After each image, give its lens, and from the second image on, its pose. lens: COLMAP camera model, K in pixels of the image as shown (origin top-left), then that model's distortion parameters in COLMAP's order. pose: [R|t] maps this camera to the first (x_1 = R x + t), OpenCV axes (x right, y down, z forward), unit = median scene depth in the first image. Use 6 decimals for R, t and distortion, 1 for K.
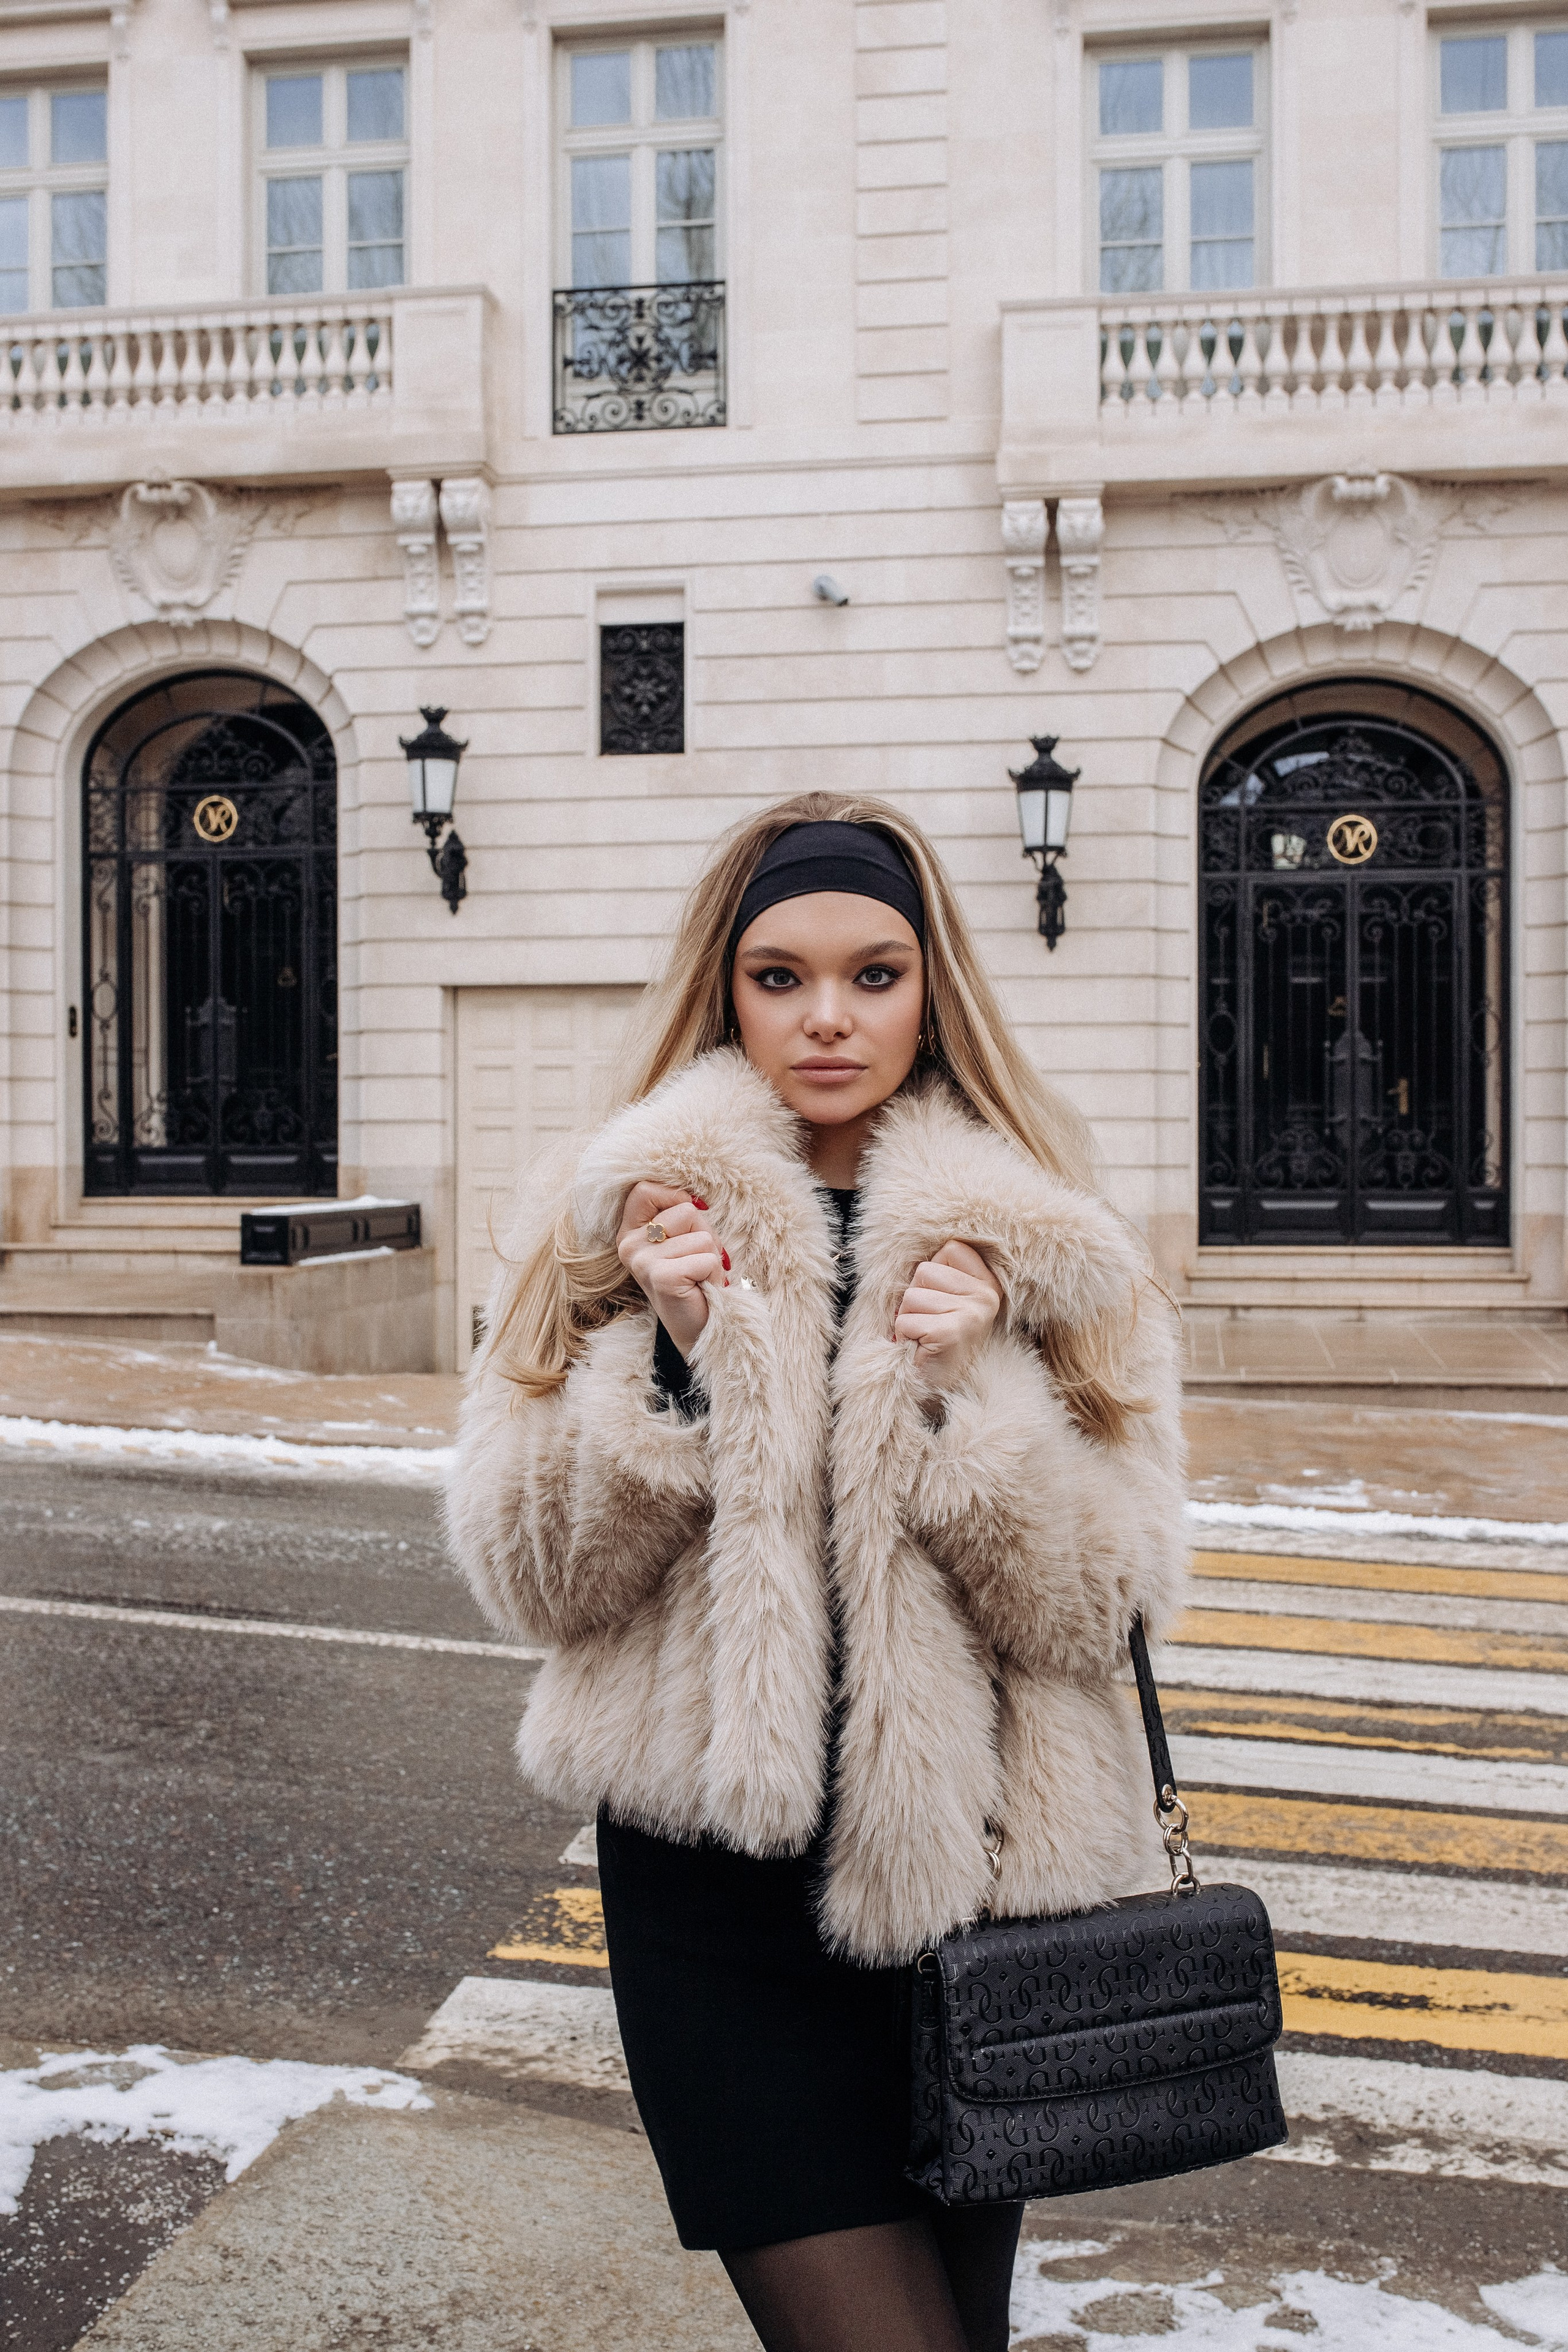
lens RADIAL K [[2568.9, 0, 745.6], [0, 2568.9, 1168.7], [0, 0, 1]] dist [-0.055457, 0.083434]
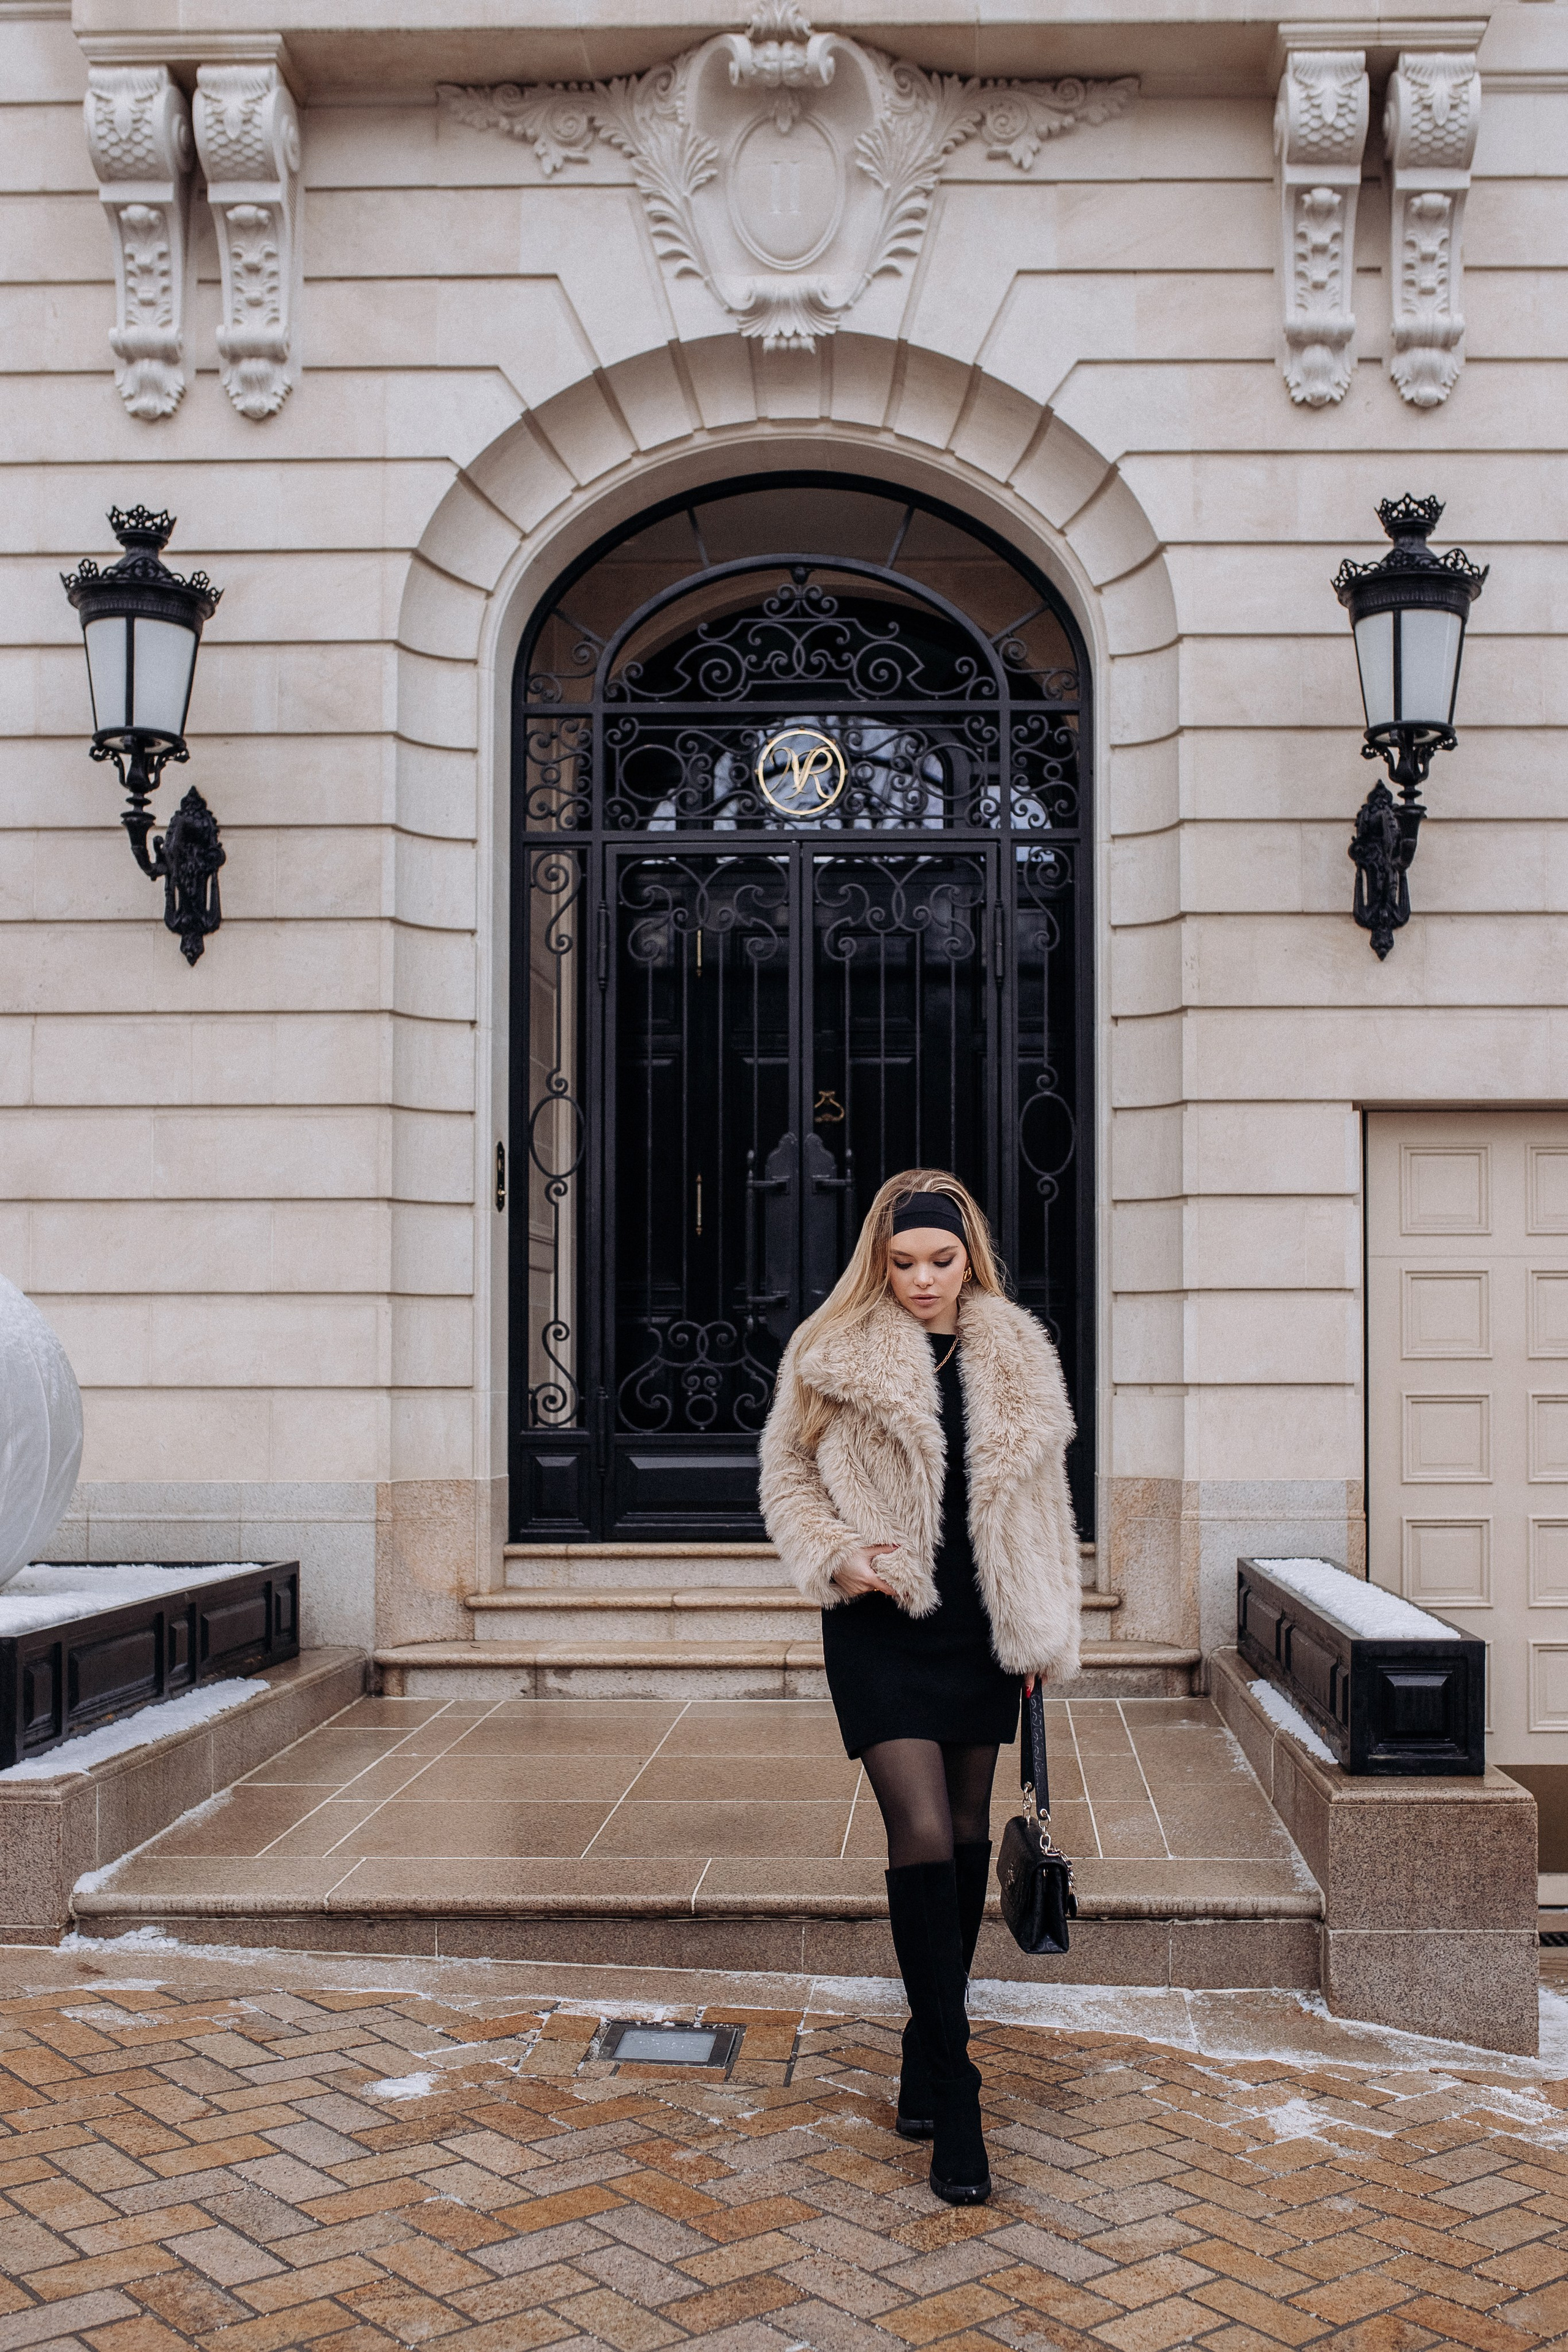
lens RADIAL K [[2602.0, 0, 958.0], [0, 2602.0, 1296.6], [0, 0, 1]] dist [-0.037280, -0.010745]
pose [[0.988037, 0.003576, 0.154176, 0.192600], [0.003040, 0.999085, -0.042656, 0.003433], [-0.154187, 0.042614, 0.987122, 0.482915]]
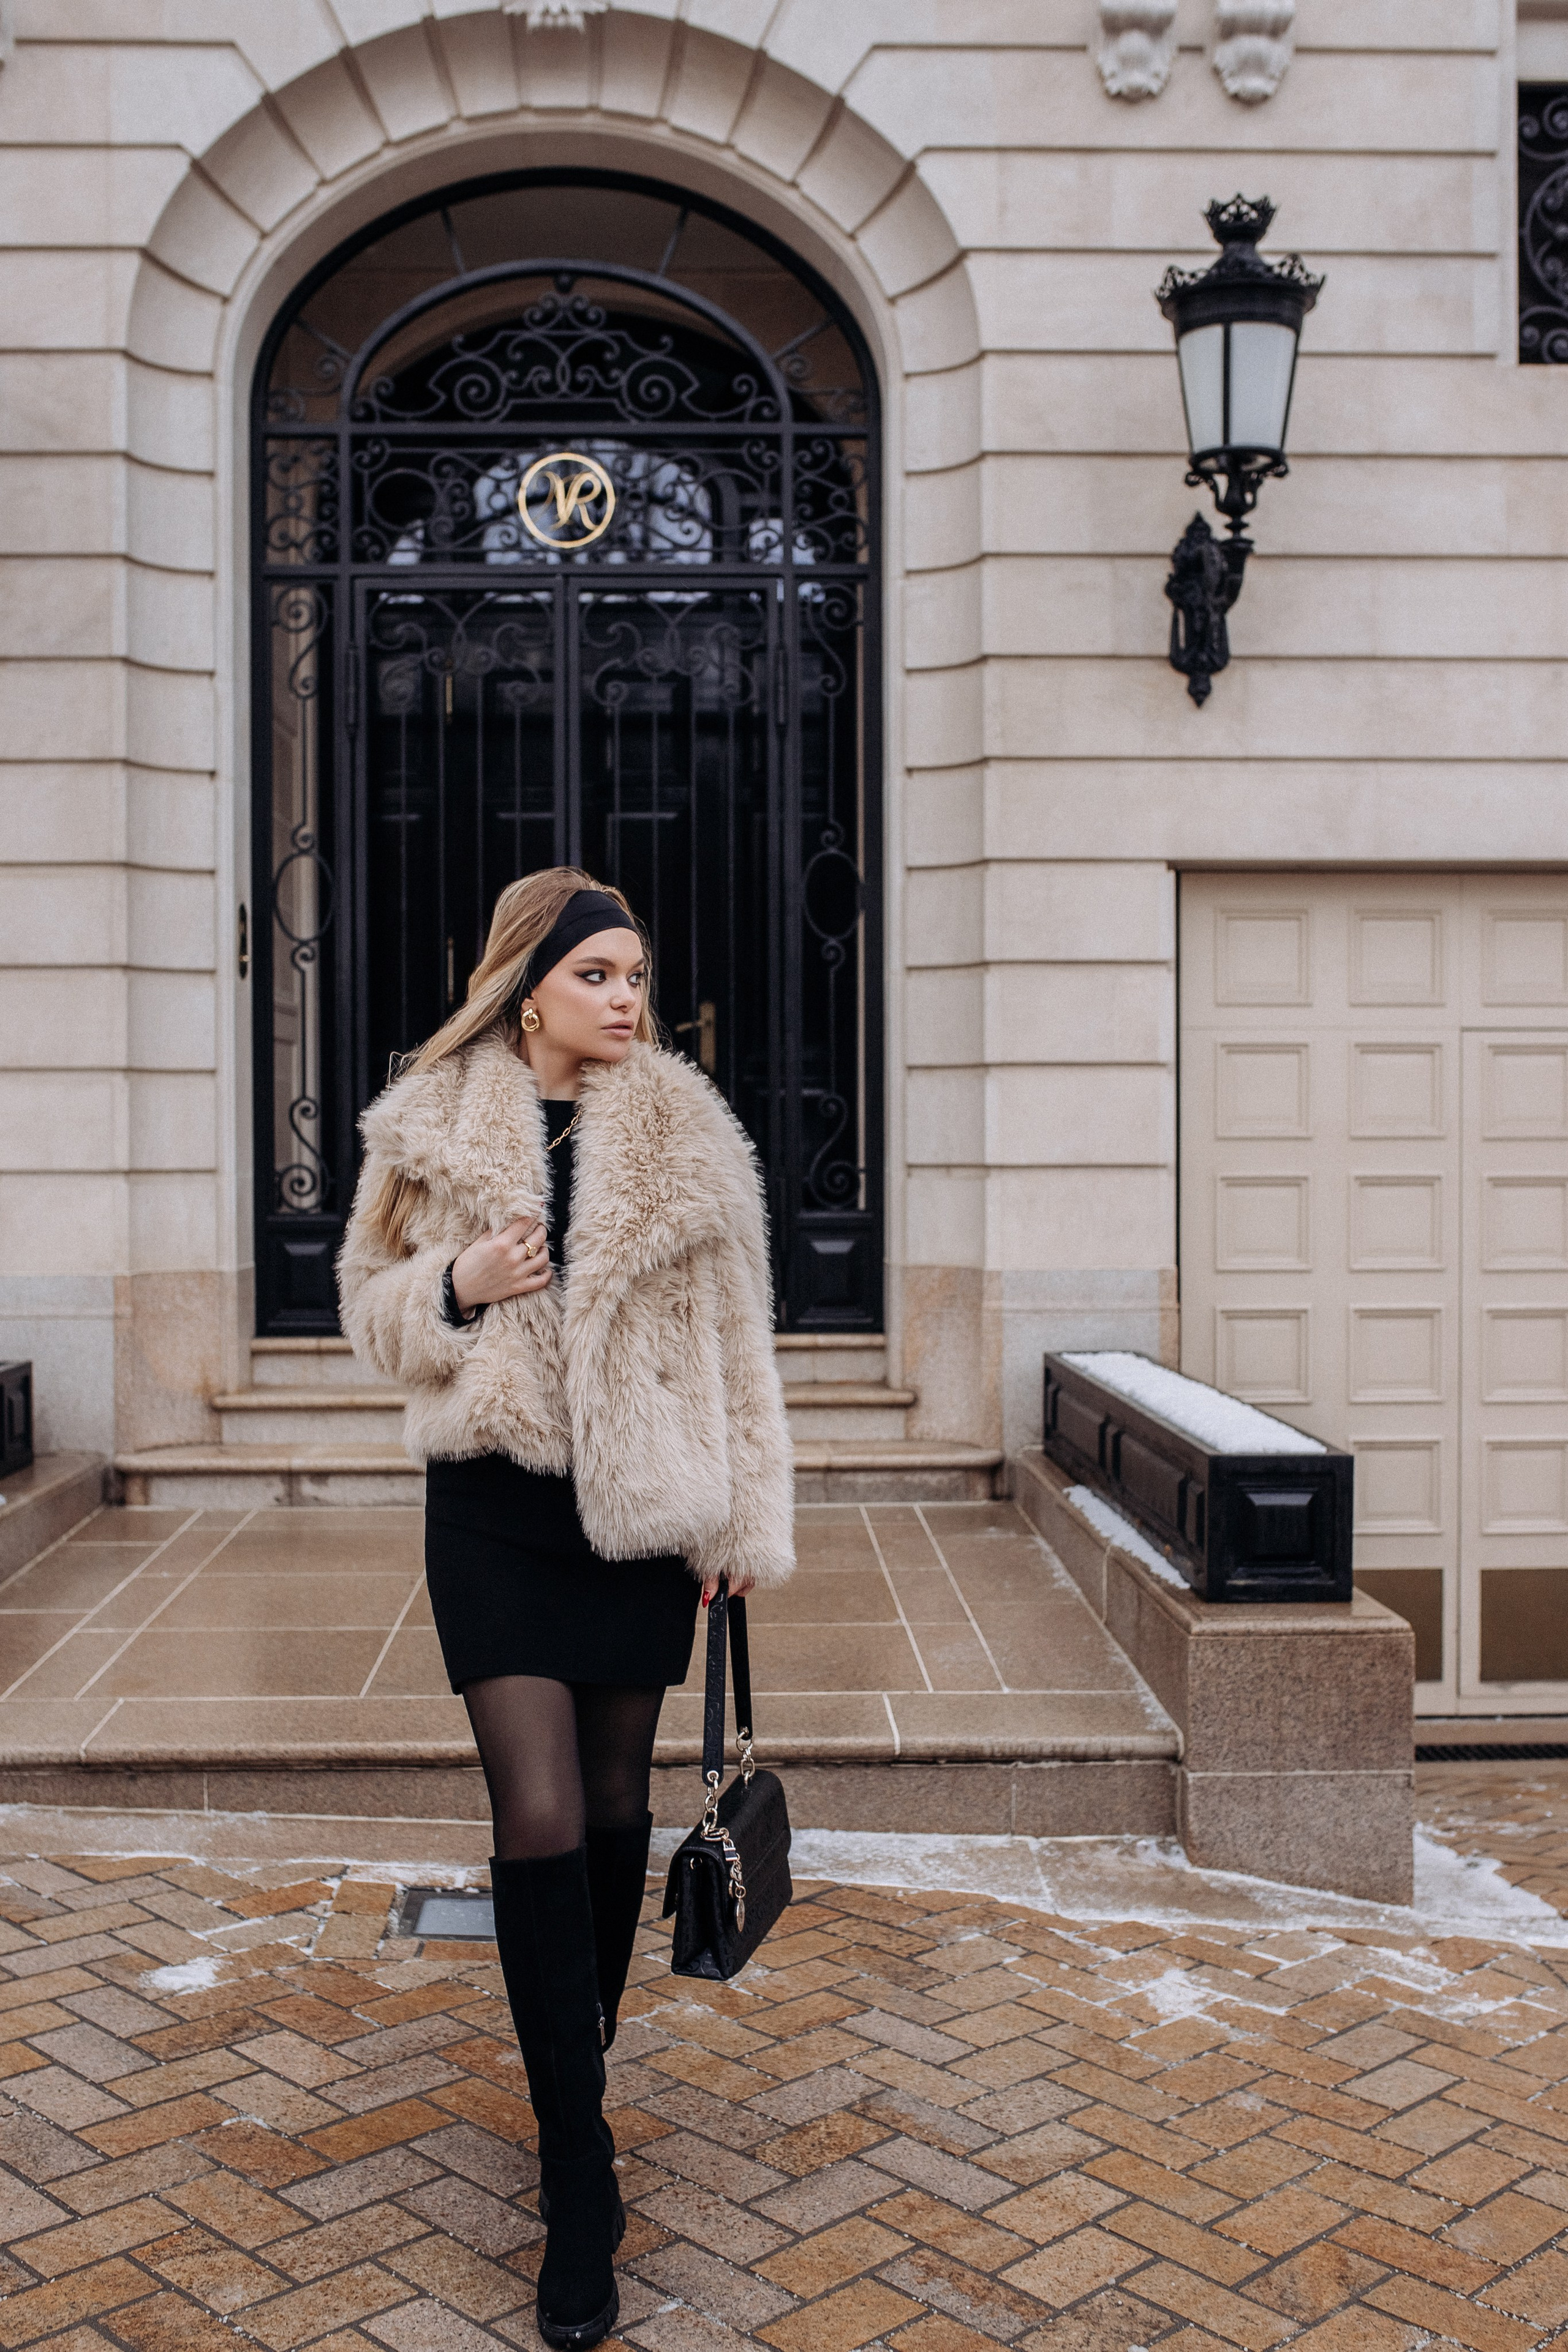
lens RADIAL K [[2639.2, 0, 769.4], [0, 2639.2, 1202.9], [0, 0, 1]] dist [-0.054062, 0.050442]
pose [[0.981573, -0.007404, 0.190943, 0.184225], [0.005148, 0.999911, 0.012309, -0.000488], [-0.191017, -0.011099, 0.981524, 0.515447]]
